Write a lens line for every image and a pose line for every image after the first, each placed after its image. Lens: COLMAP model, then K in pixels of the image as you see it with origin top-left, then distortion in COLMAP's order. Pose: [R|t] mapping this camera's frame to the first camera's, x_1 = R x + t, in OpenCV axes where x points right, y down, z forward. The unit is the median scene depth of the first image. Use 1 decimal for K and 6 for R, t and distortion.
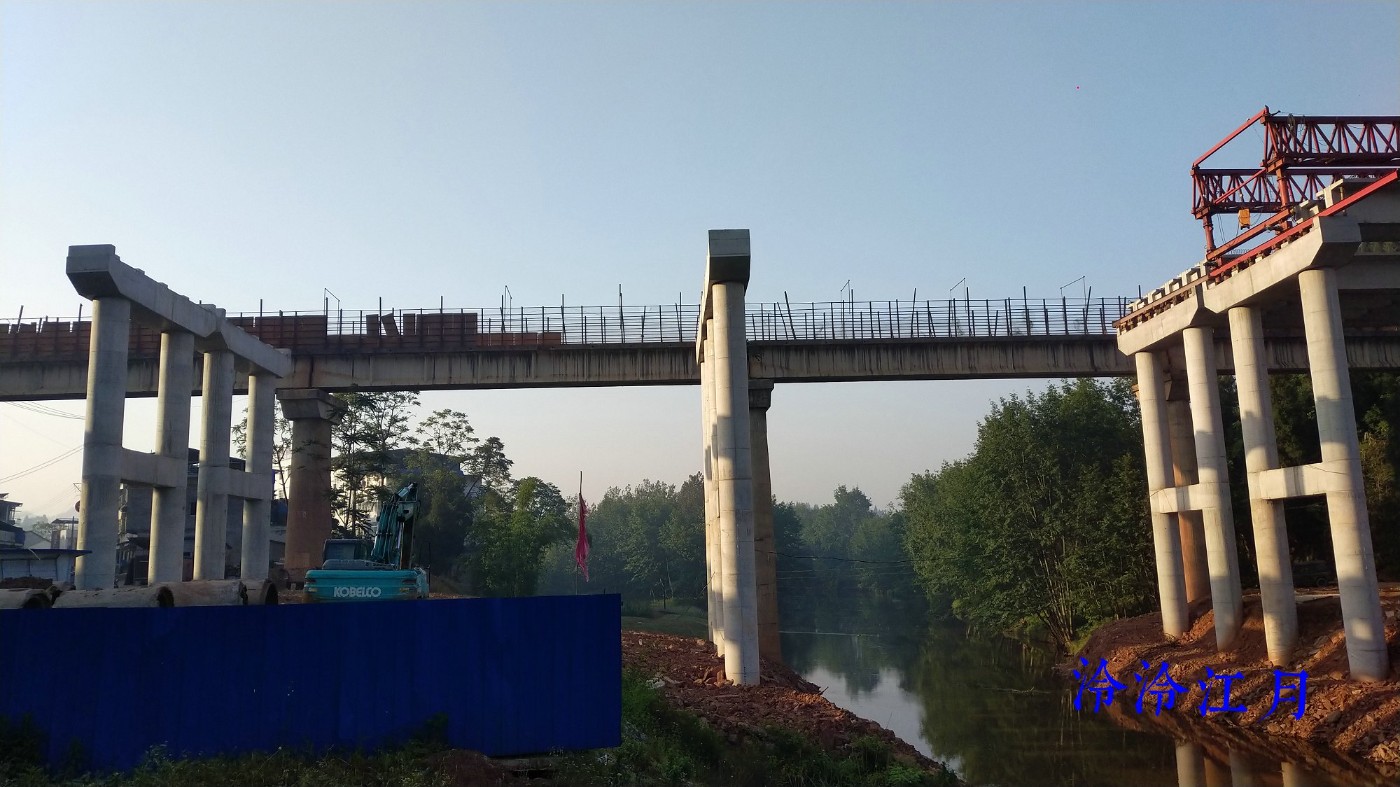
lens RADIAL K [[1055.1, 0, 706.2], [0, 1055.1, 391.2], [0, 0, 1]] dist [0.078383, -0.109167]
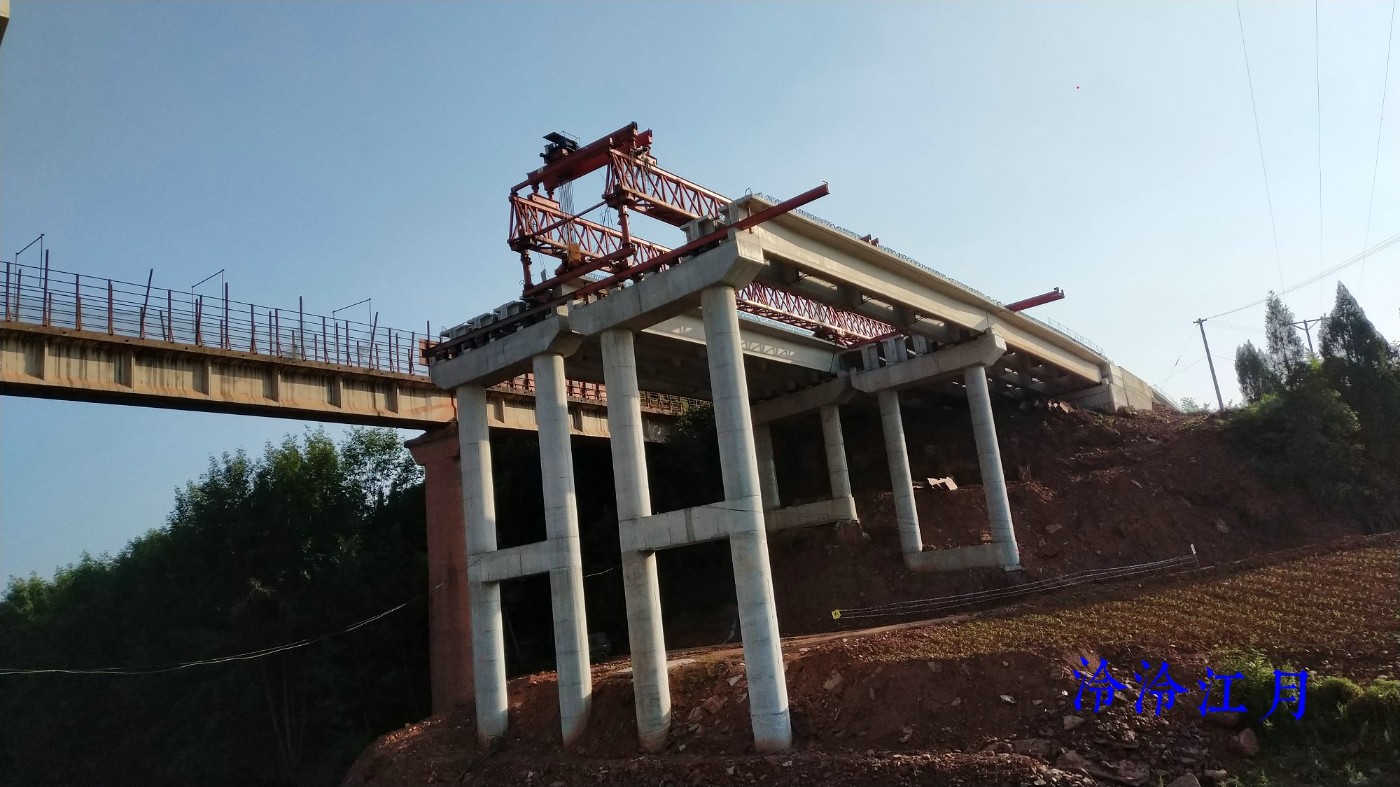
lens RADIAL K [[1055.1, 0, 697.4], [0, 1055.1, 396.6], [0, 0, 1]] dist [0.078383, -0.109167]
pose [[0.673181, 0.119902, 0.729692, -0.063491], [-0.031037, 0.990479, -0.134121, 0.071818], [-0.738826, 0.067641, 0.670493, 0.307613]]
